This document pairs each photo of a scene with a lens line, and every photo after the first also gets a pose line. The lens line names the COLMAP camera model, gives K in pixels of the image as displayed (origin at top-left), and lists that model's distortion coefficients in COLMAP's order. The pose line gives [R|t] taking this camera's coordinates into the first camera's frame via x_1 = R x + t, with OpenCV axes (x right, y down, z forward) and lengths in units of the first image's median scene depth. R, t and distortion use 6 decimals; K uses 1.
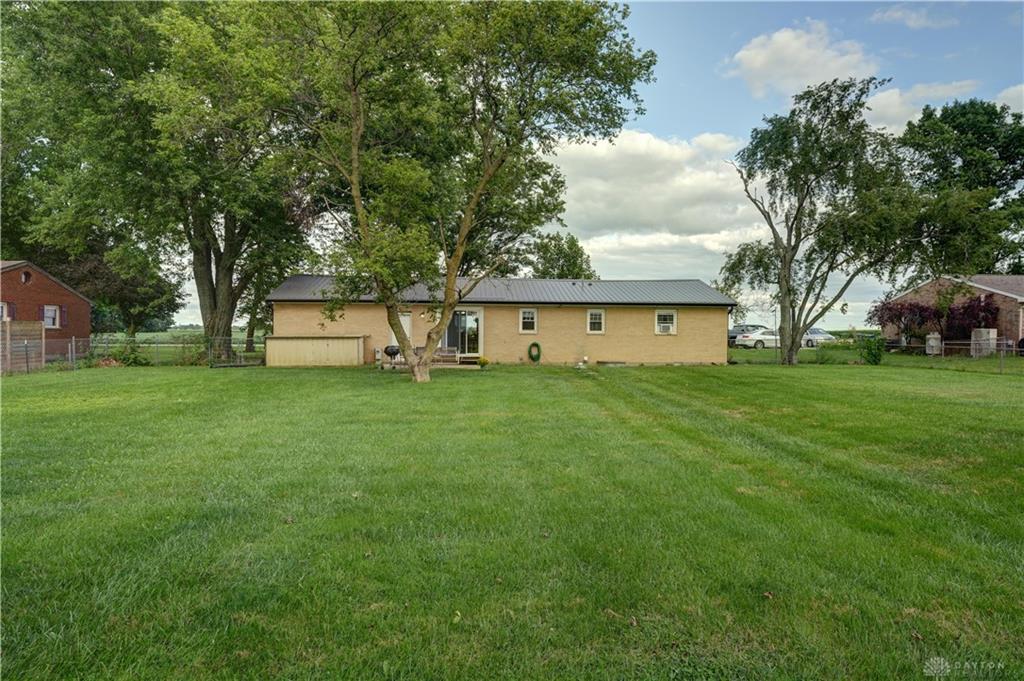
lens RADIAL K [[687.1, 0, 512.0], [0, 687.1, 340.5], [0, 0, 1]] dist [0.003103, 0.000874]
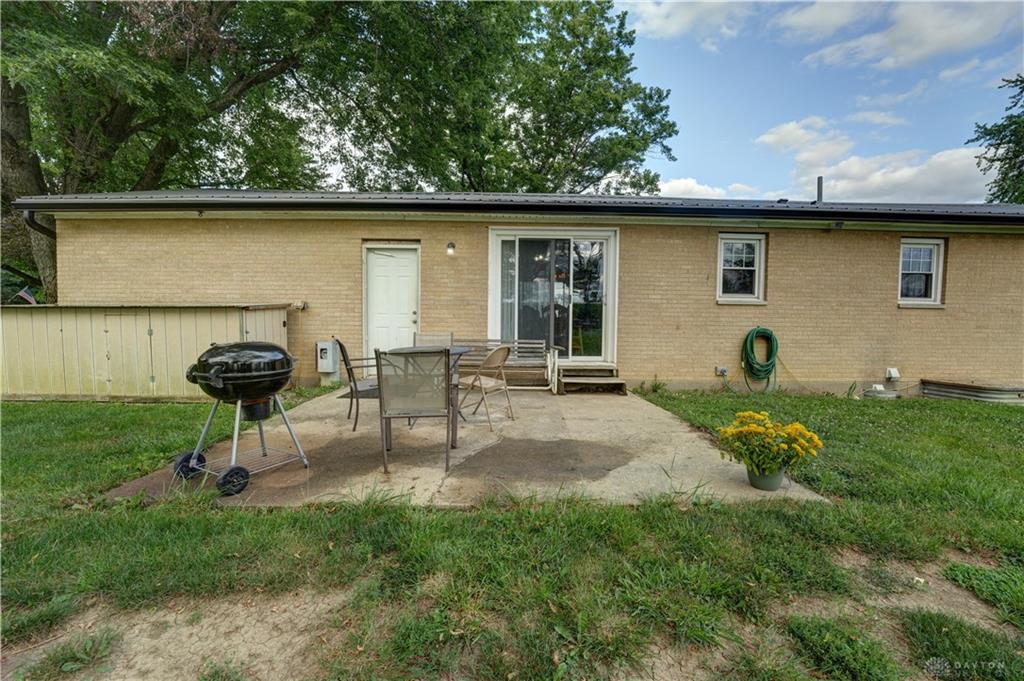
lens RADIAL K [[420.2, 0, 512.0], [0, 420.2, 340.5], [0, 0, 1]] dist [-0.029514, 0.000251]
pose [[0.998710, 0.009241, -0.049927, -0.085706], [-0.007316, 0.999228, 0.038606, 0.001793], [0.050246, -0.038190, 0.998006, 0.772322]]
